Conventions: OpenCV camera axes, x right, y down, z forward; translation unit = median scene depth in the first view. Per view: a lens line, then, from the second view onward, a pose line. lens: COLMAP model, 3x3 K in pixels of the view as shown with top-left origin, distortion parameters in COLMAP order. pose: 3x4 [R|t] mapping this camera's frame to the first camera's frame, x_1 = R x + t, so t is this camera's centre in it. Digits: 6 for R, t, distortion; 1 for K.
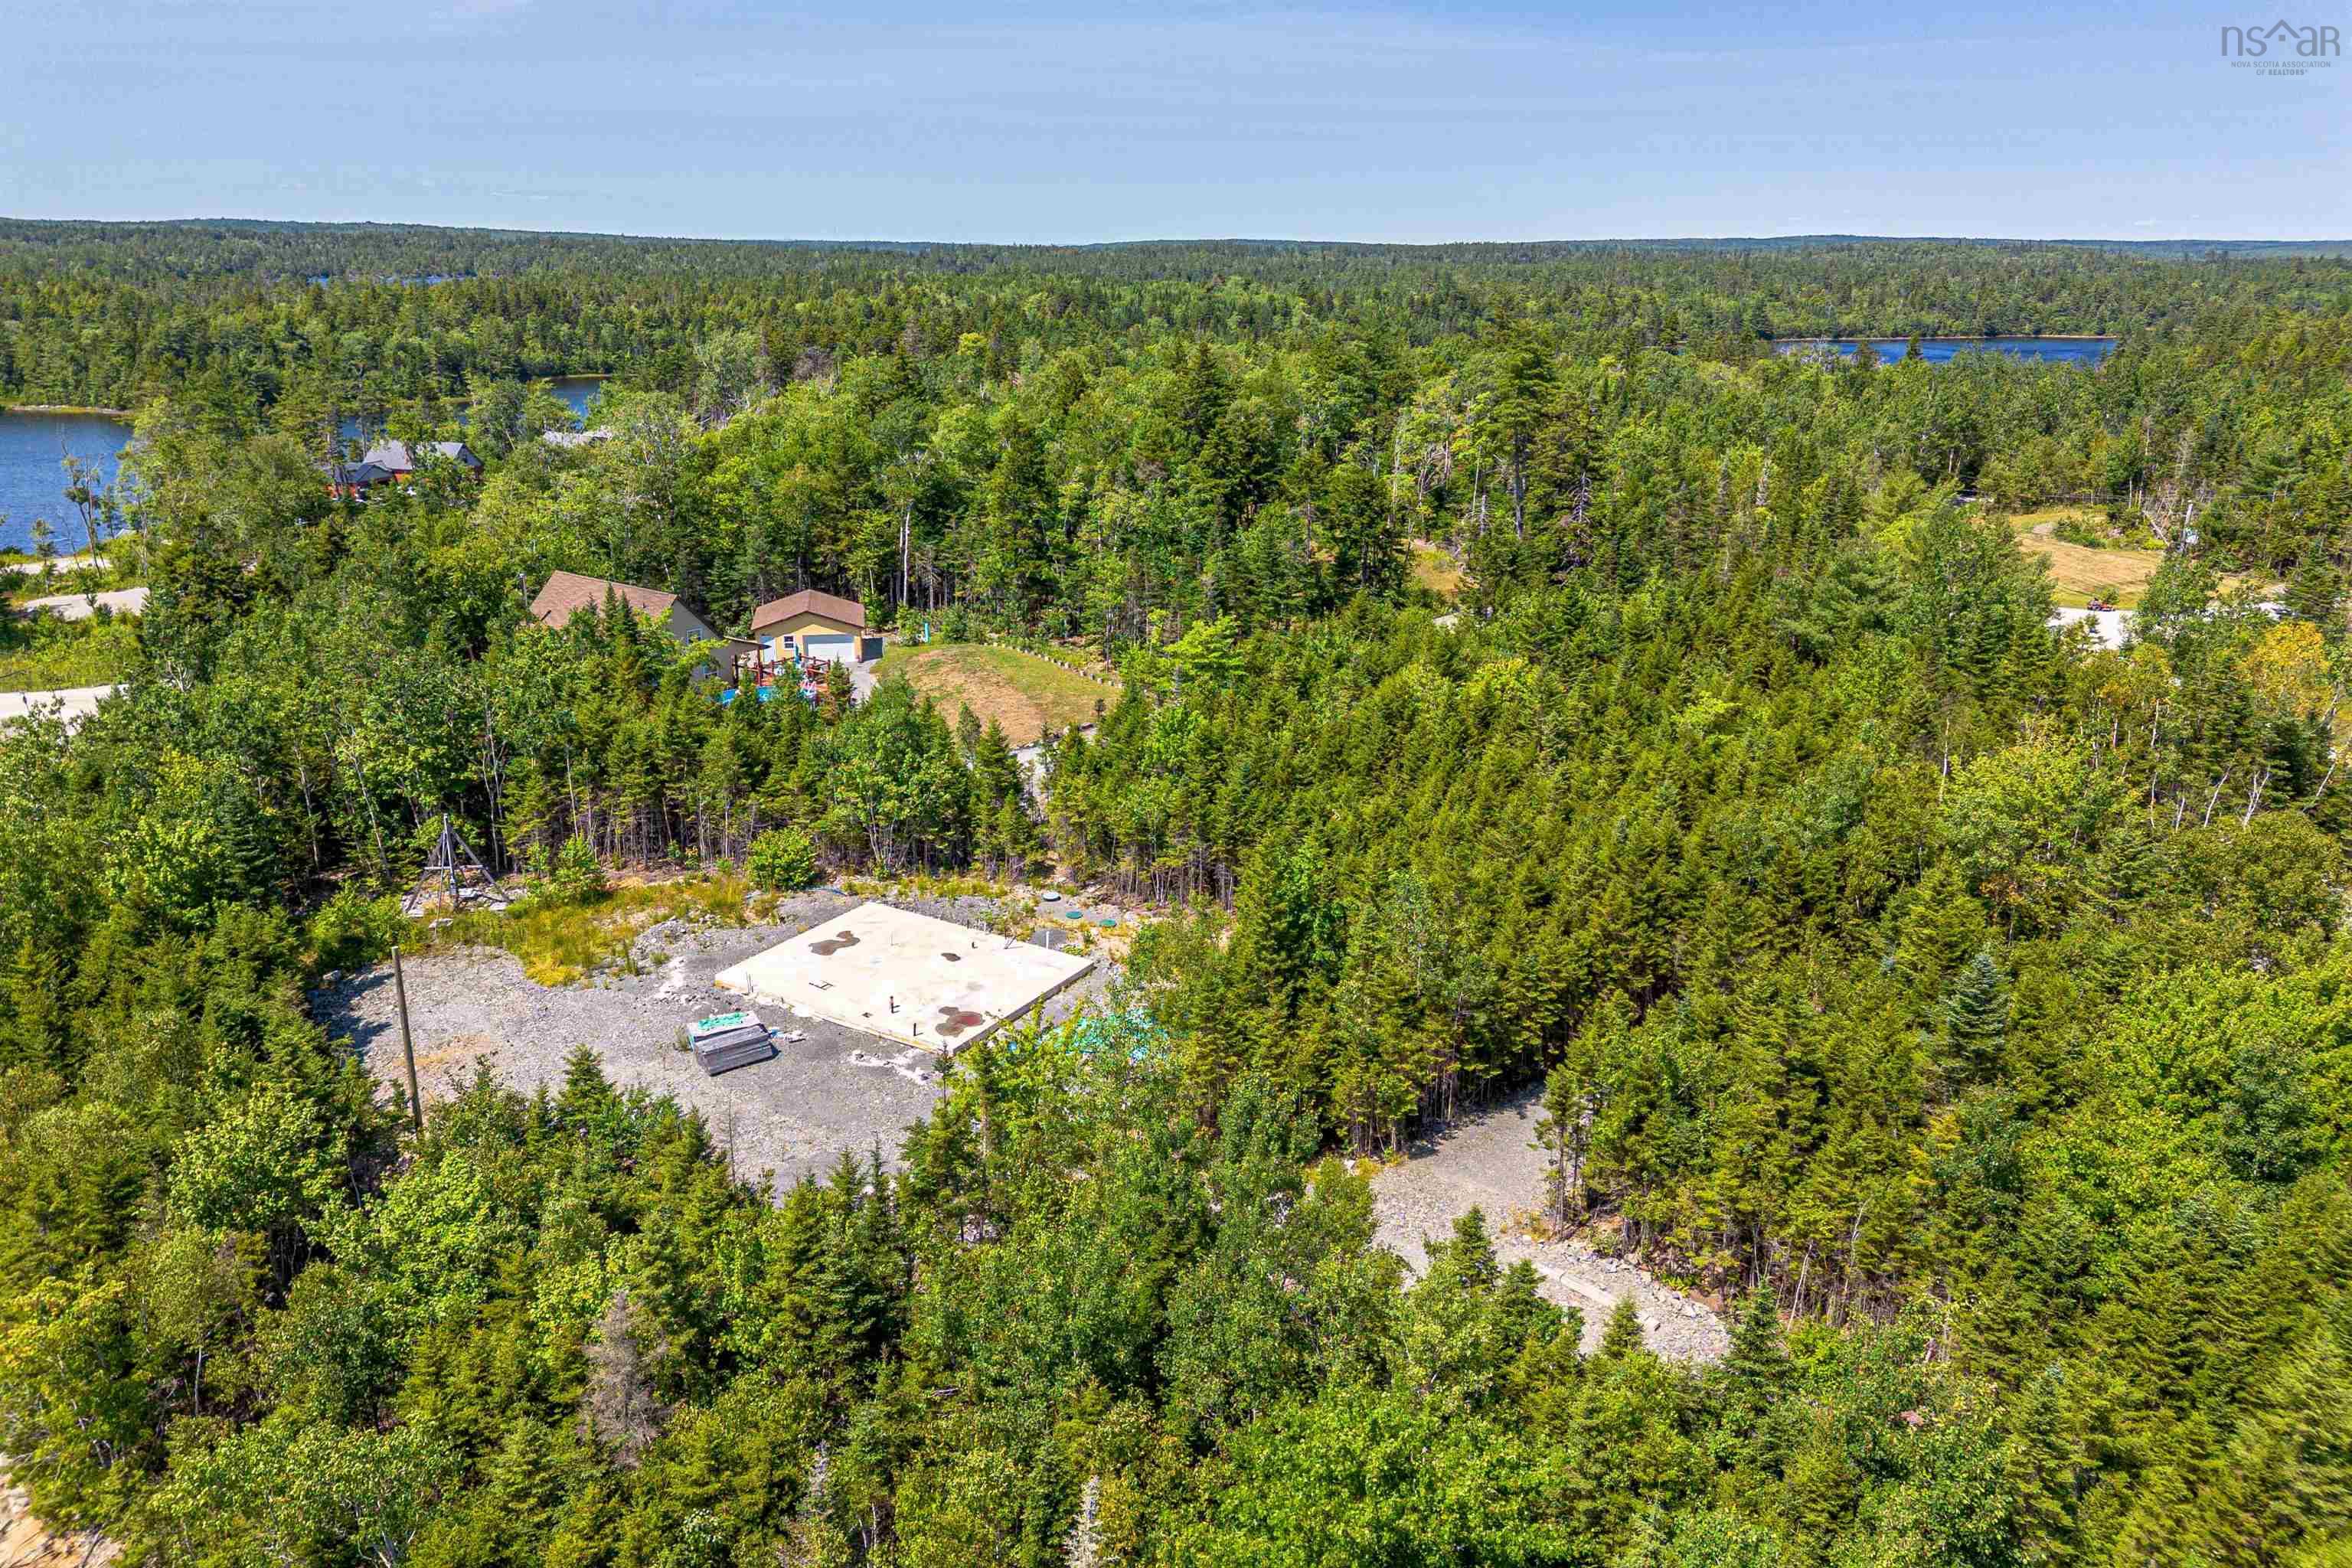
lens RADIAL K [[1626.9, 0, 1193.2], [0, 1626.9, 786.8], [0, 0, 1]] dist [0.085107, -0.097696]
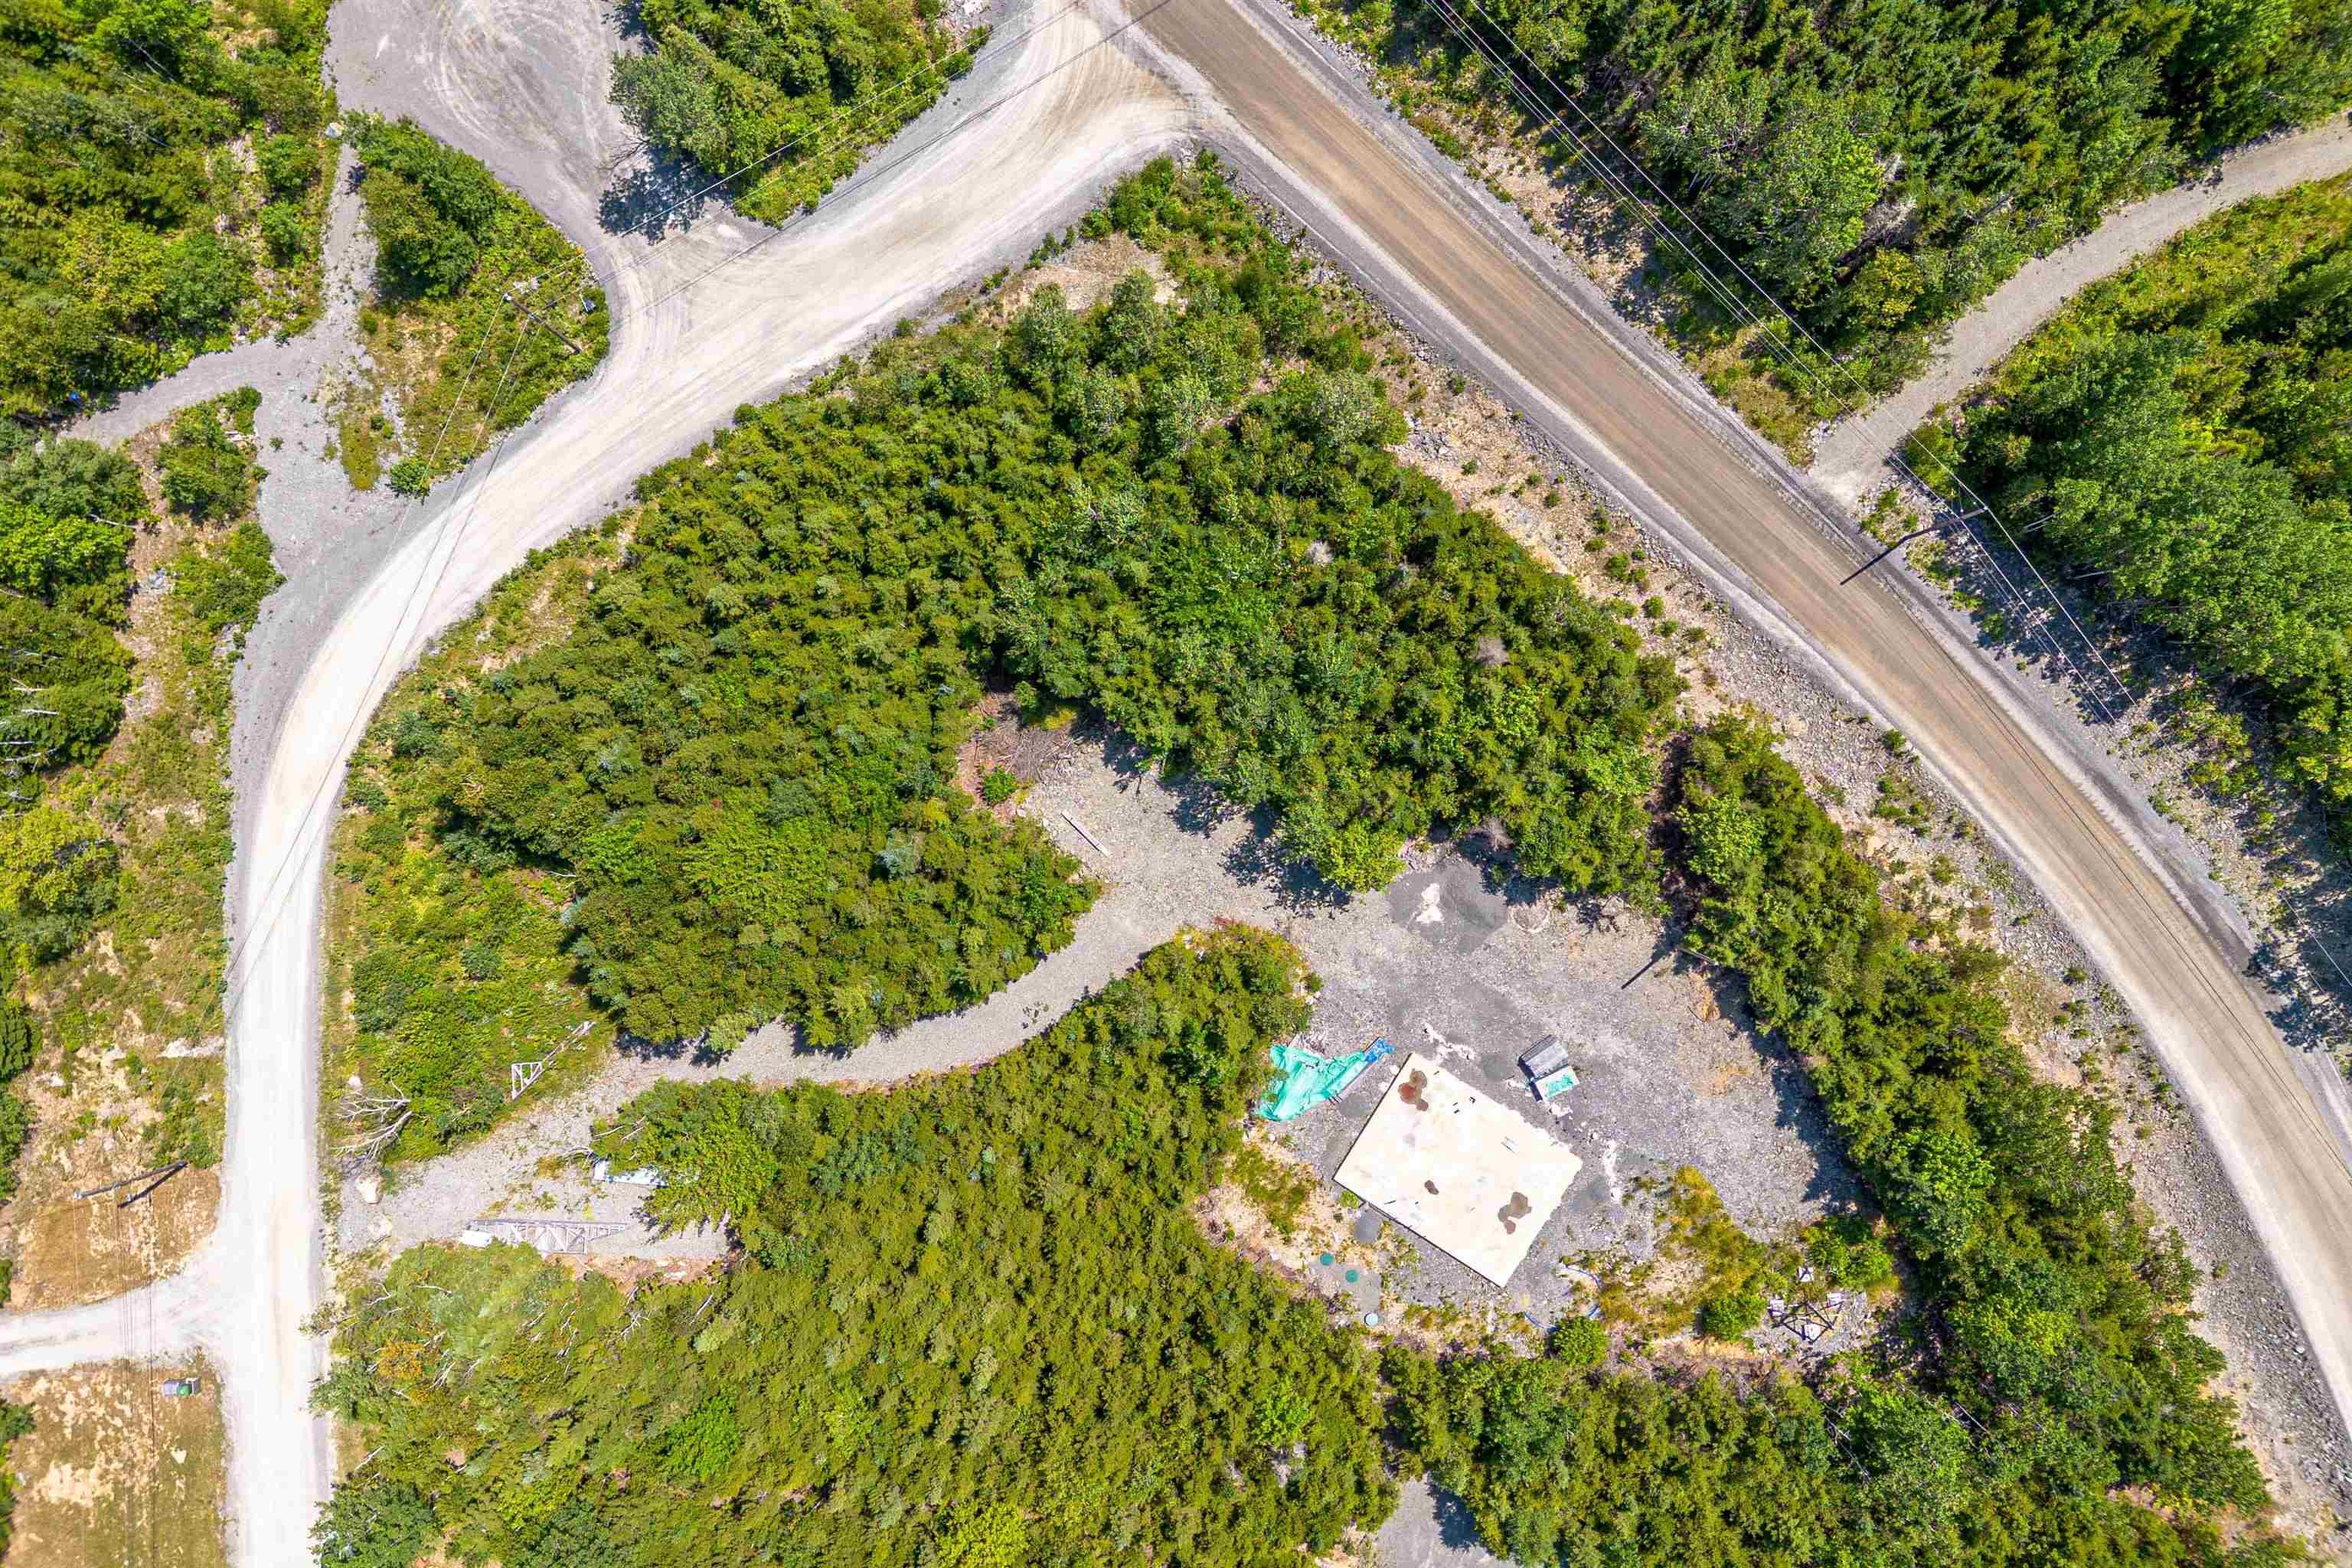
lens RADIAL K [[1680.0, 0, 1196.1], [0, 1680.0, 783.5], [0, 0, 1]] dist [0.090113, -0.095276]
pose [[-0.999580, -0.027461, 0.009257, 0.049147], [0.017421, -0.314177, 0.949204, -1.089358], [-0.023157, 0.948967, 0.314524, 0.154619]]
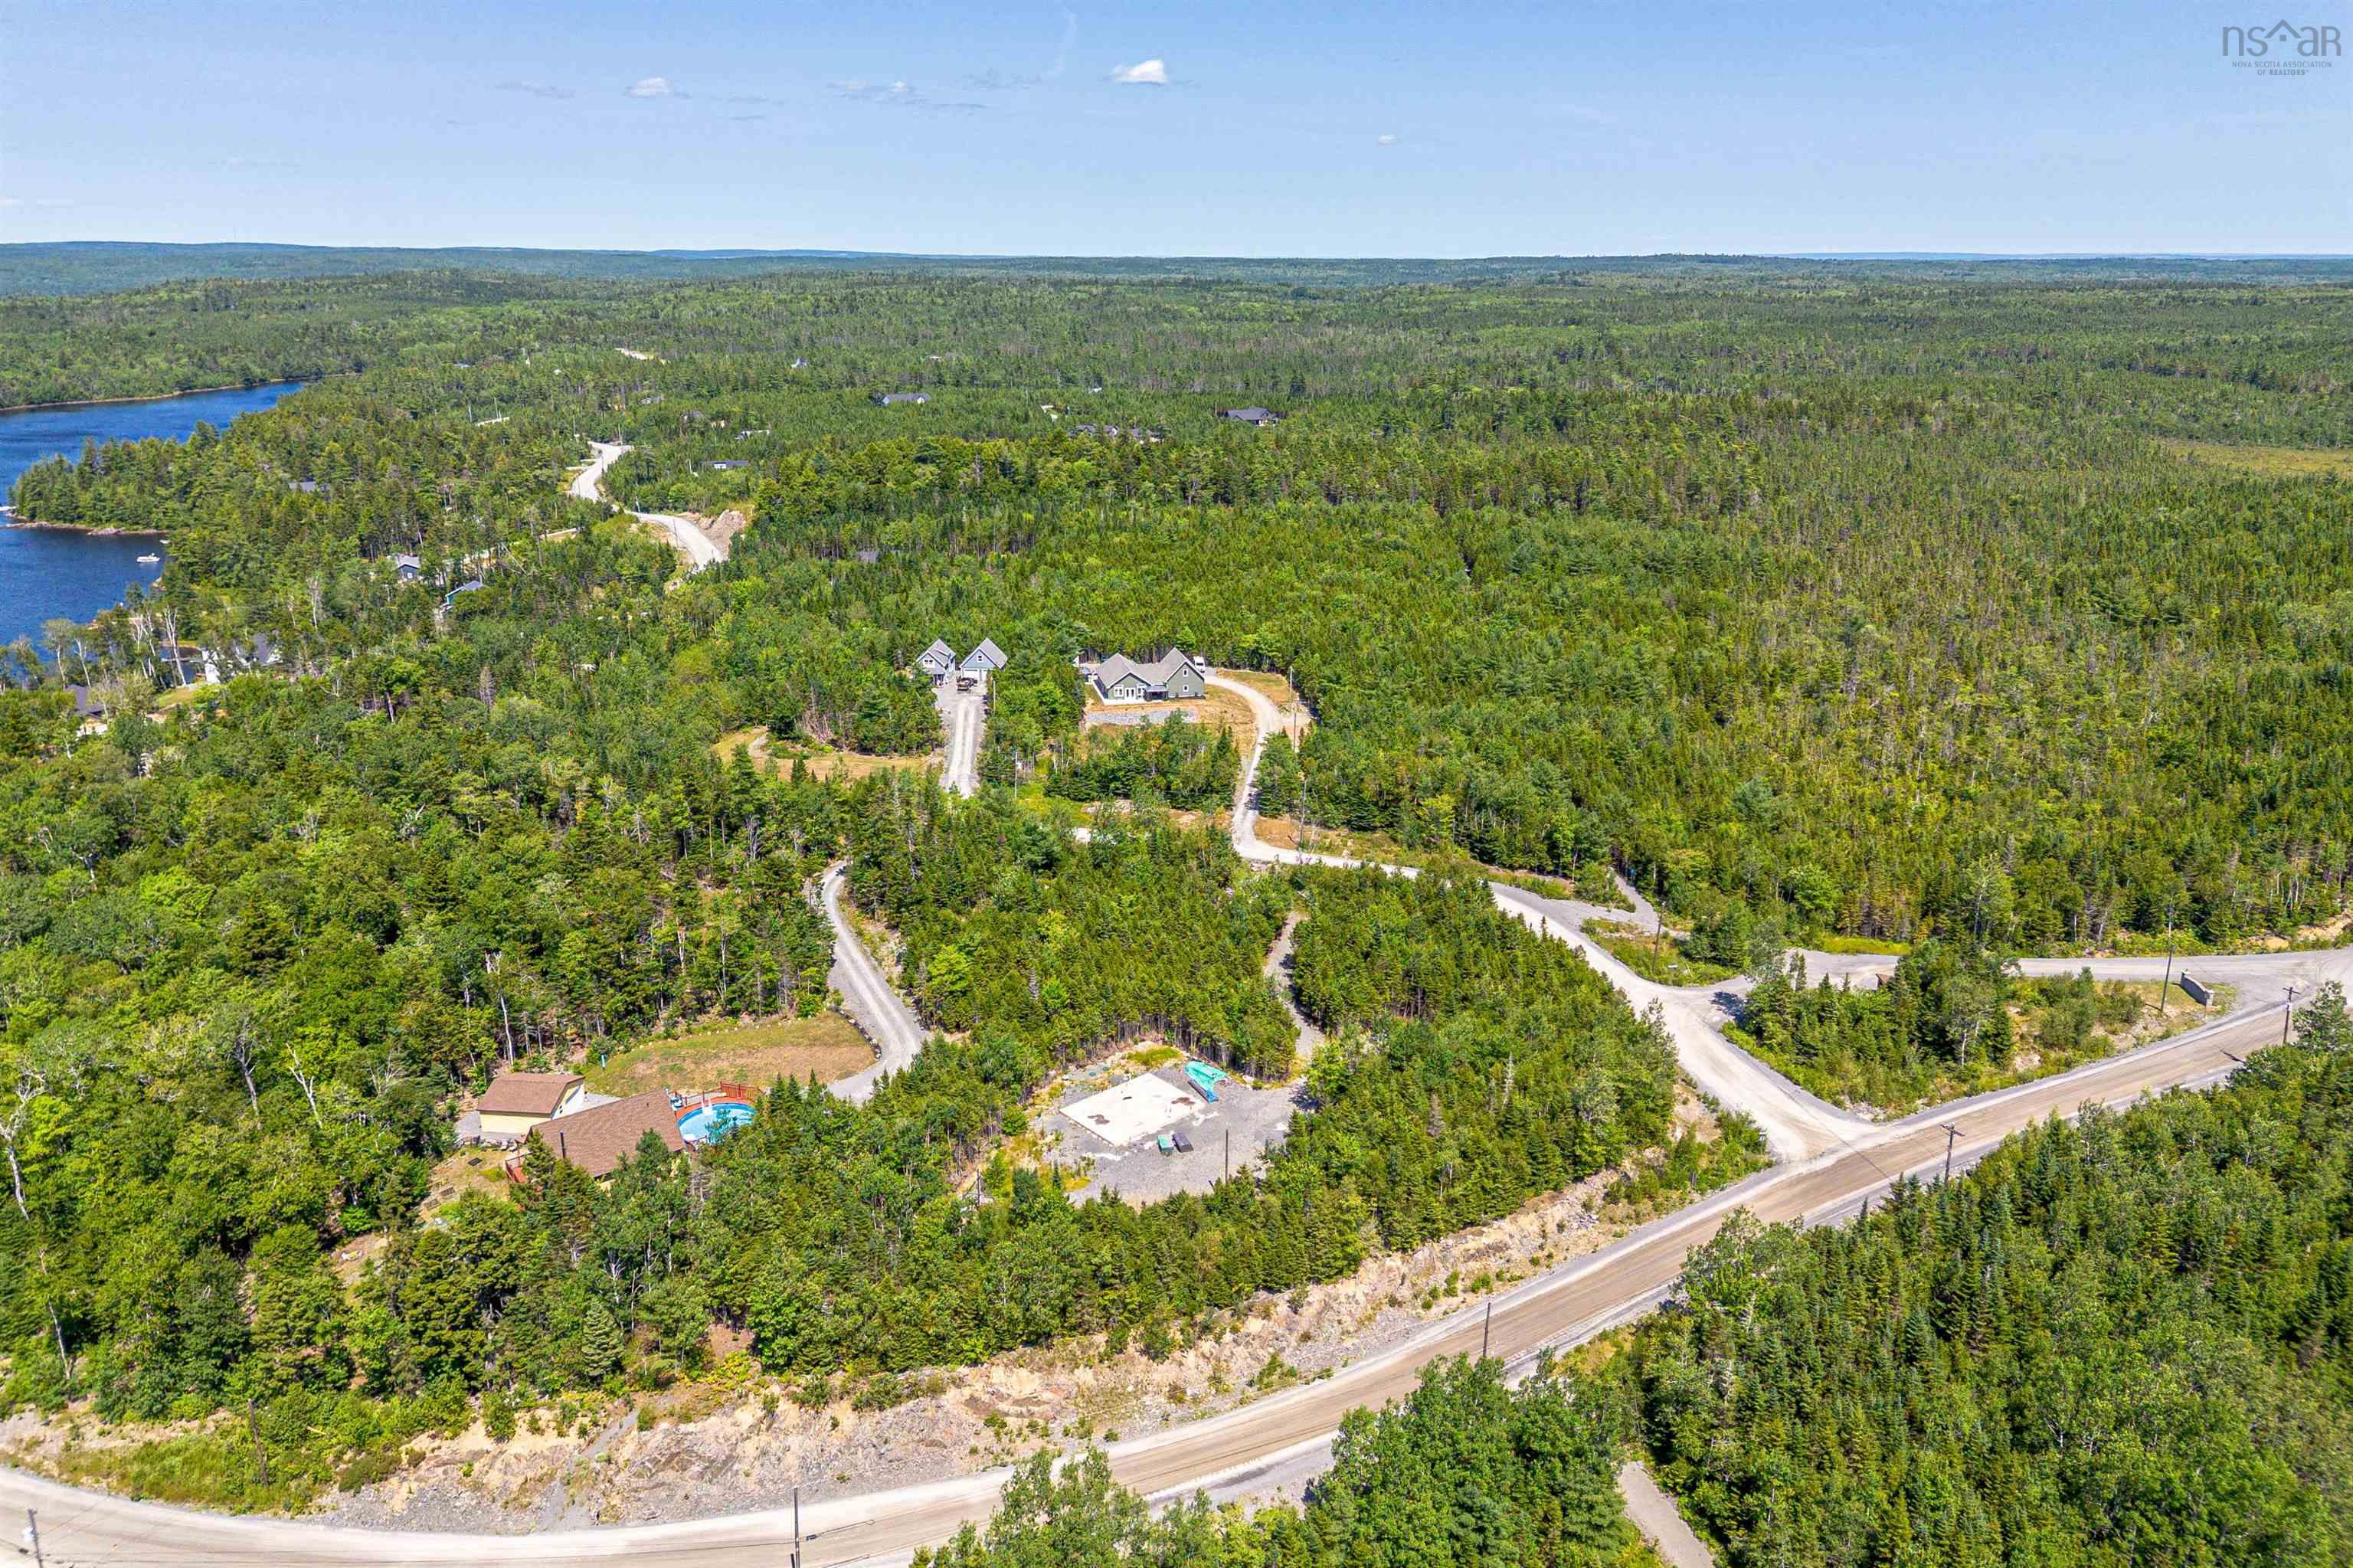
lens RADIAL K [[1627.6, 0, 1193.7], [0, 1627.6, 786.8], [0, 0, 1]] dist [0.085107, -0.097696]
pose [[0.303748, -0.306656, 0.902053, -1.987284], [0.303957, 0.928502, 0.213295, -0.752756], [-0.902966, 0.209397, 0.375241, -0.128760]]
